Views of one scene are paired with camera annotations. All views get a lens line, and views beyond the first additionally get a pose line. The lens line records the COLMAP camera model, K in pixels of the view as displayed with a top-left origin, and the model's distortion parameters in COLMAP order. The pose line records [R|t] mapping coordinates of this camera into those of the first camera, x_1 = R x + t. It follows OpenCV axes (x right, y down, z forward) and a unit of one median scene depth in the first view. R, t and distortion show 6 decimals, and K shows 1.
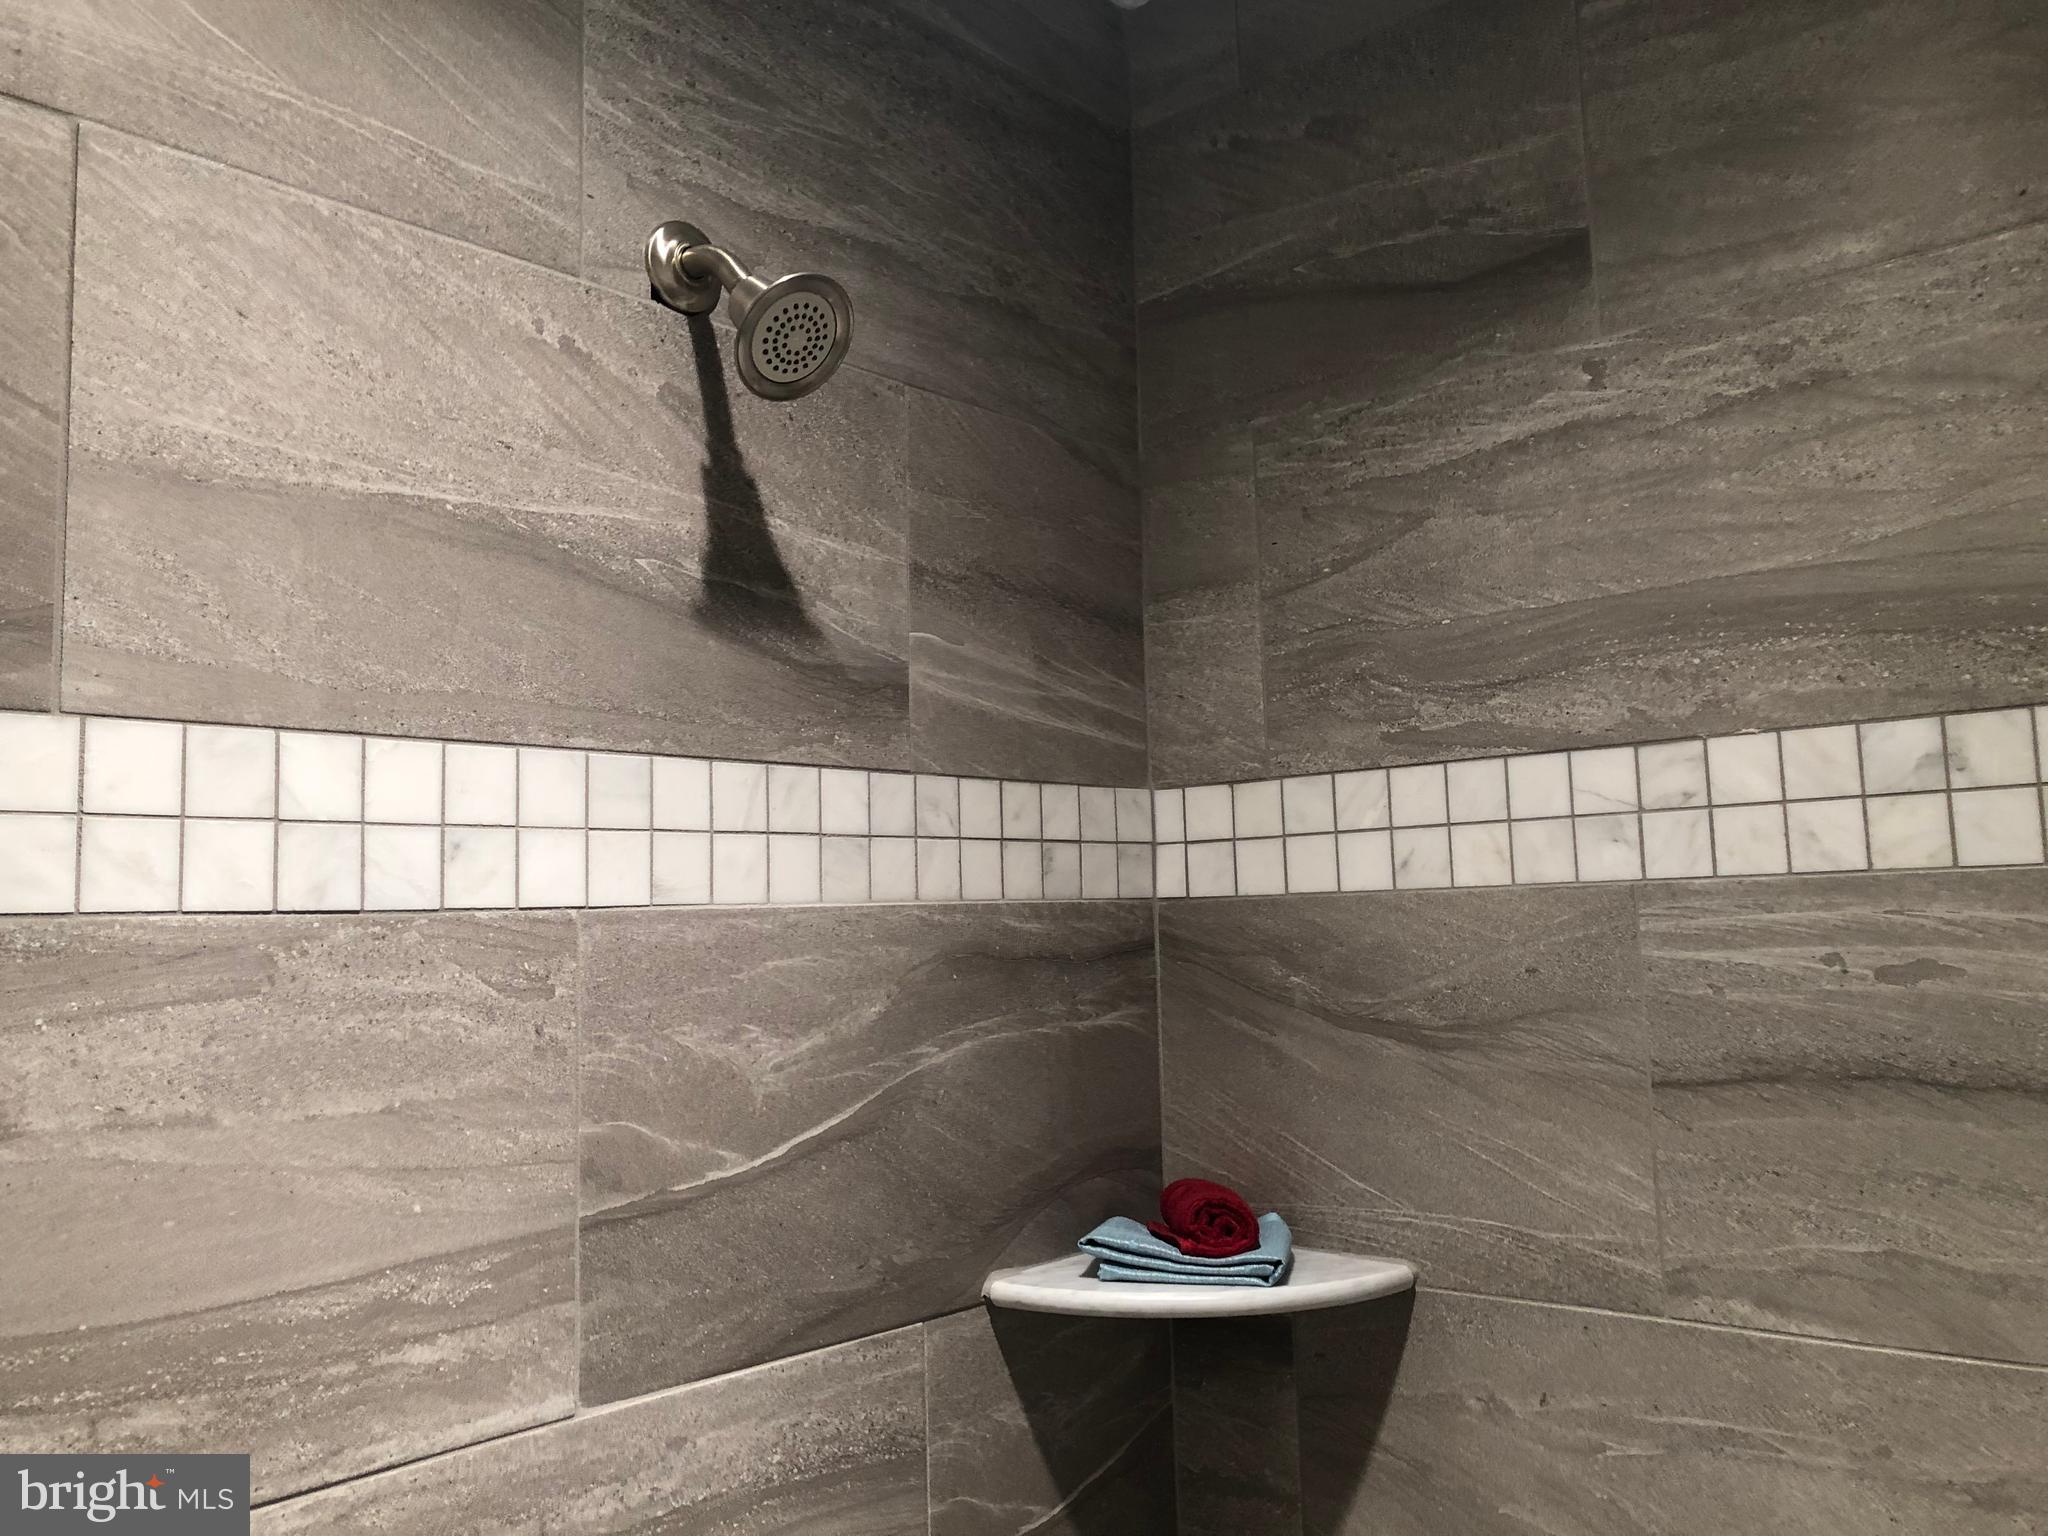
lens RADIAL K [[1685.7, 0, 980.0], [0, 1685.7, 725.1], [0, 0, 1]] dist [-0.009223, 0.024000]
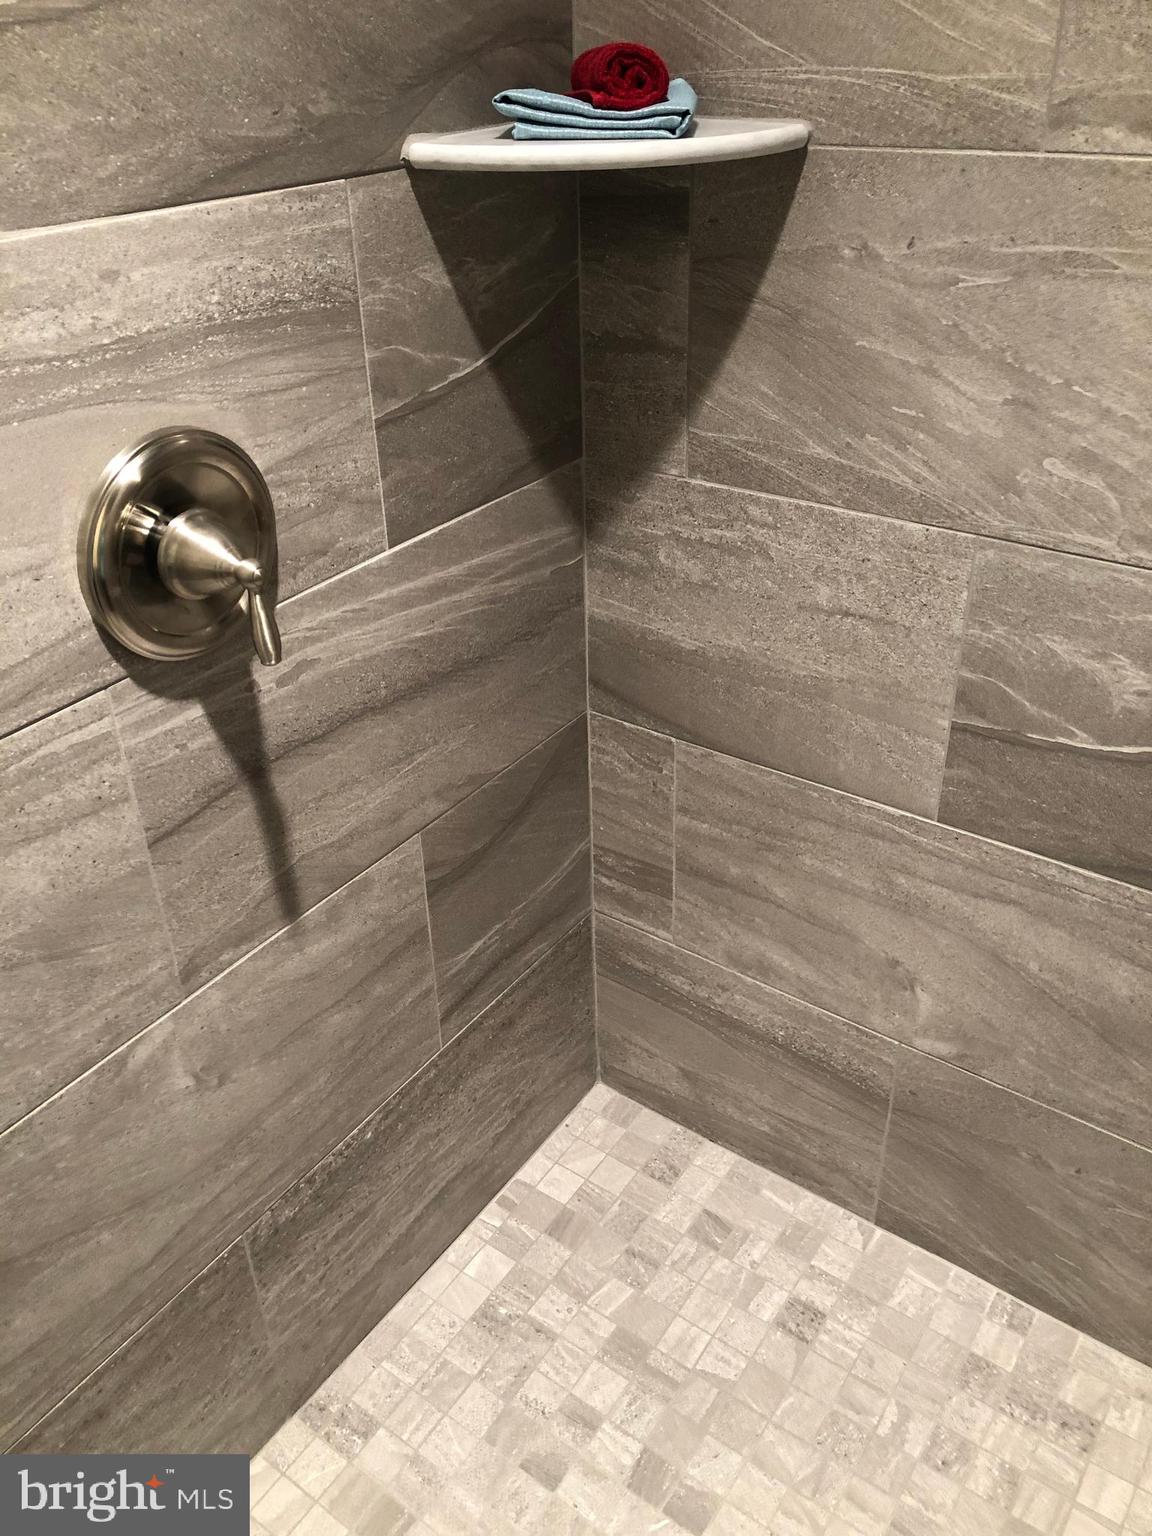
lens RADIAL K [[1264.3, 0, 573.1], [0, 1264.3, 767.8], [0, 0, 1]] dist [-0.009223, 0.024000]
pose [[0.992815, -0.060845, 0.103035, 0.003237], [-0.016351, 0.784009, 0.620534, 0.156138], [-0.118537, -0.617760, 0.777381, 0.156768]]
